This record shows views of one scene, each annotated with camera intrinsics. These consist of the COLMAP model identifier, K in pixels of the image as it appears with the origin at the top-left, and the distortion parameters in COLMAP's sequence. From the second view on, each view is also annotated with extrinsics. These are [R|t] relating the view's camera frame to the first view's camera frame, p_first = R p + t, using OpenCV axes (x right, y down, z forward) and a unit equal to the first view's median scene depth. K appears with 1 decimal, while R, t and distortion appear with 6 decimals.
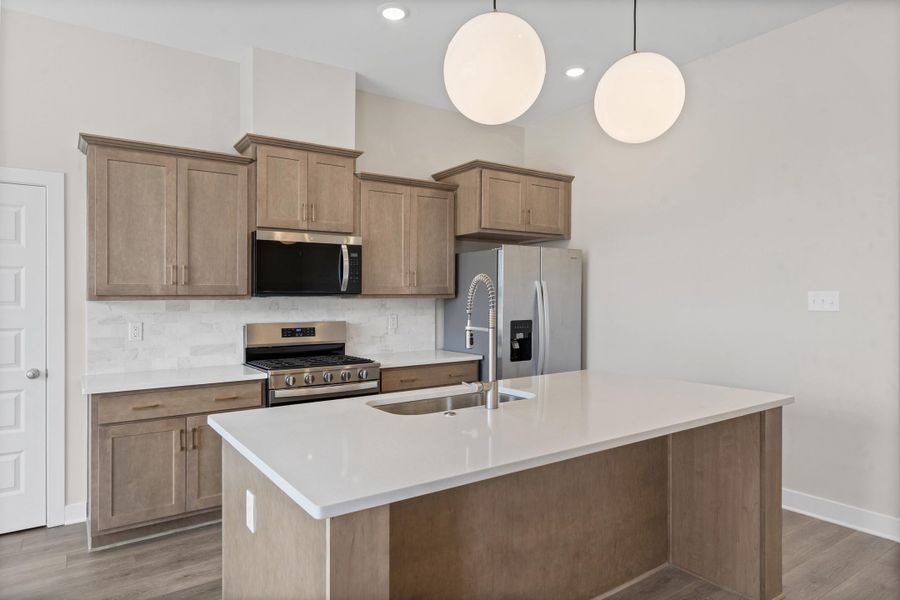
lens RADIAL K [[545.2, 0, 450.2], [0, 545.2, 304.6], [0, 0, 1]] dist [-0.006679, -0.002014]
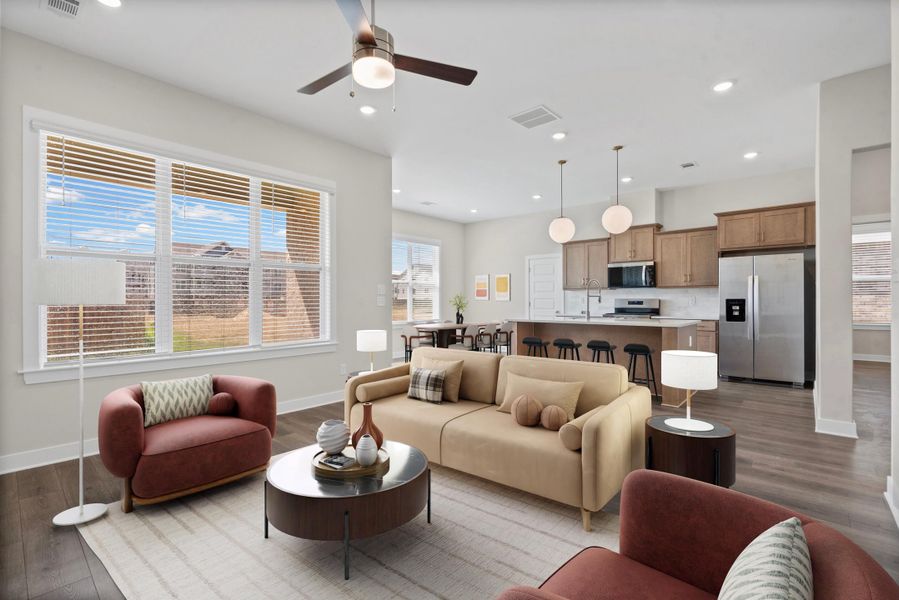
lens RADIAL K [[448.9, 0, 447.0], [0, 448.9, 302.6], [0, 0, 1]] dist [-0.005209, 0.002488]
pose [[0.242255, 0.008578, -0.970175, 1.631468], [-0.008683, 0.999940, 0.006673, 0.049270], [0.970174, 0.006807, 0.242315, -0.331727]]
